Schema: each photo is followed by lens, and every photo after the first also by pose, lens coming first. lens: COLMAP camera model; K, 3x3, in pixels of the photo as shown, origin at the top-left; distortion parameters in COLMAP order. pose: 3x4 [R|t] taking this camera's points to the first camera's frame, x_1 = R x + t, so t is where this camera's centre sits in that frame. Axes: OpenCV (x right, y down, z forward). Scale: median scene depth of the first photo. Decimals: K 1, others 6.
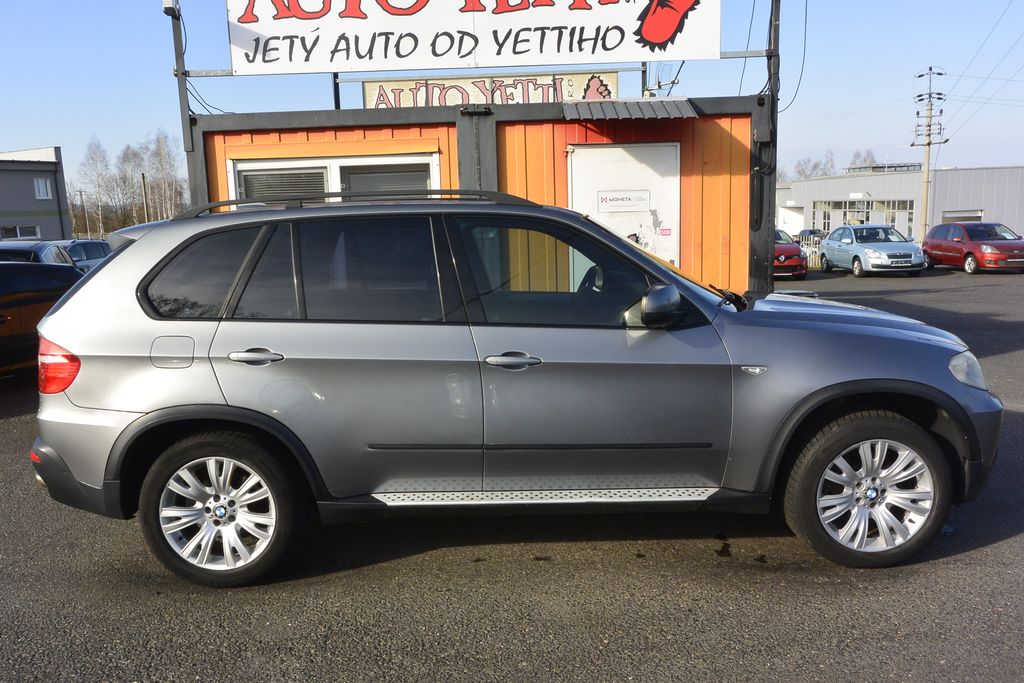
lens RADIAL K [[778.0, 0, 504.7], [0, 778.0, 341.2], [0, 0, 1]] dist [0.001698, 0.004043]
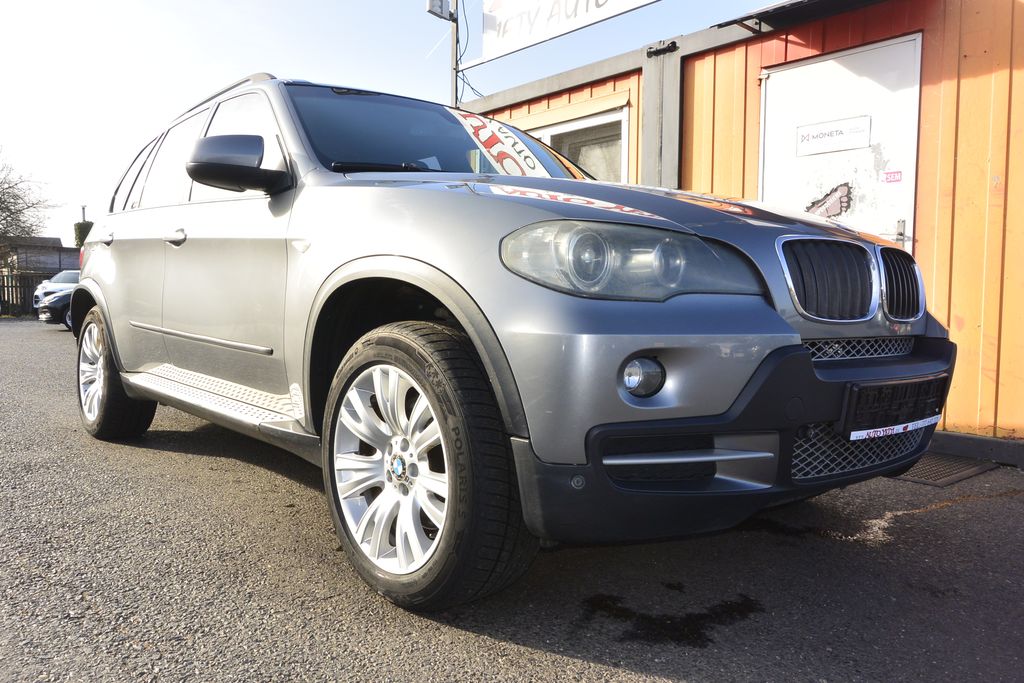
lens RADIAL K [[777.9, 0, 503.2], [0, 777.9, 342.2], [0, 0, 1]] dist [0.000611, 0.003582]
pose [[0.650514, 0.081525, -0.755106, 0.506894], [-0.148222, 0.988732, -0.020942, 0.057832], [0.744891, 0.125546, 0.655268, 0.364742]]
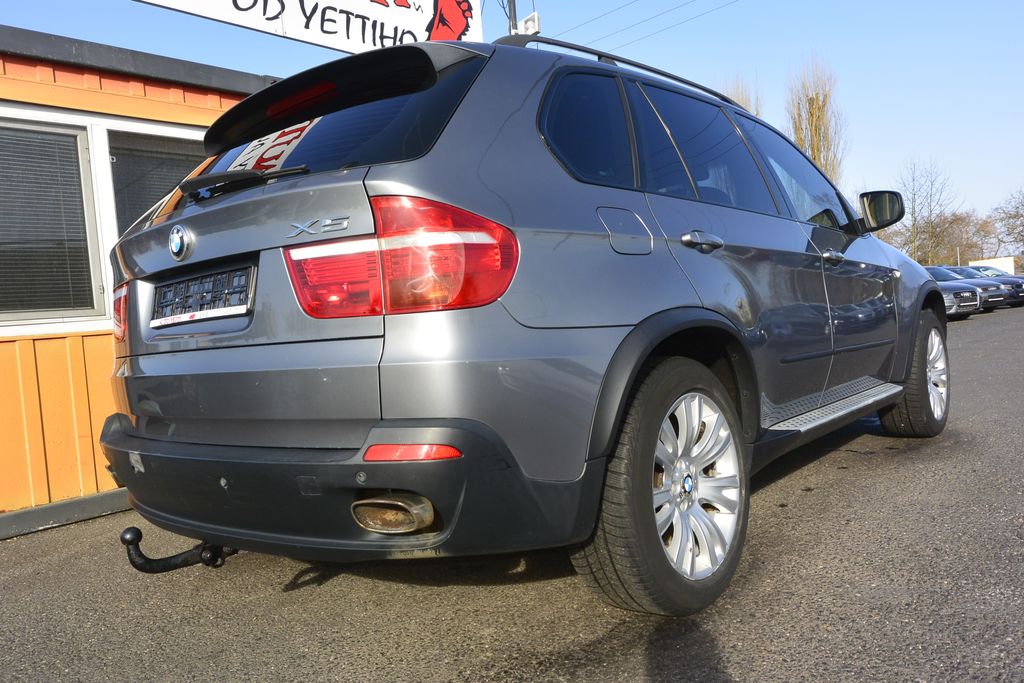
lens RADIAL K [[778.0, 0, 504.7], [0, 778.0, 341.2], [0, 0, 1]] dist [0.001698, 0.004043]
pose [[0.653647, -0.048105, 0.755269, -0.507670], [0.178426, 0.979641, -0.092023, 0.073154], [-0.735465, 0.194910, 0.648923, 0.363760]]
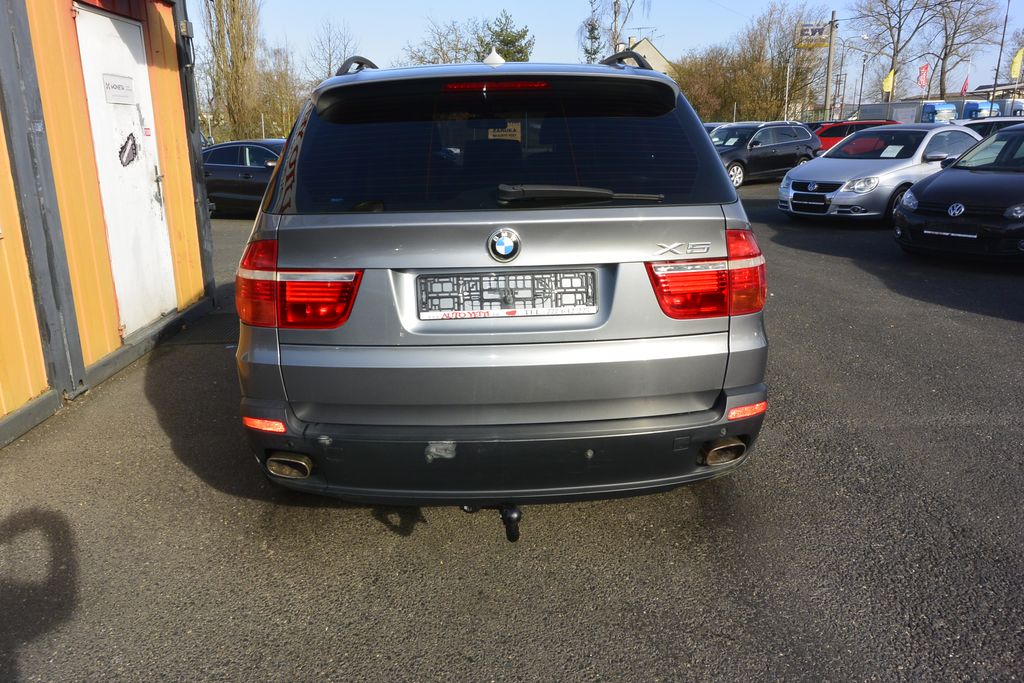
lens RADIAL K [[780.1, 0, 512.0], [0, 780.1, 341.5], [0, 0, 1]] dist [-0.010837, -0.001175]
pose [[-0.035574, -0.233811, 0.971631, -0.691062], [0.163835, 0.957728, 0.236464, -0.059073], [-0.985846, 0.167599, 0.004236, 0.663901]]
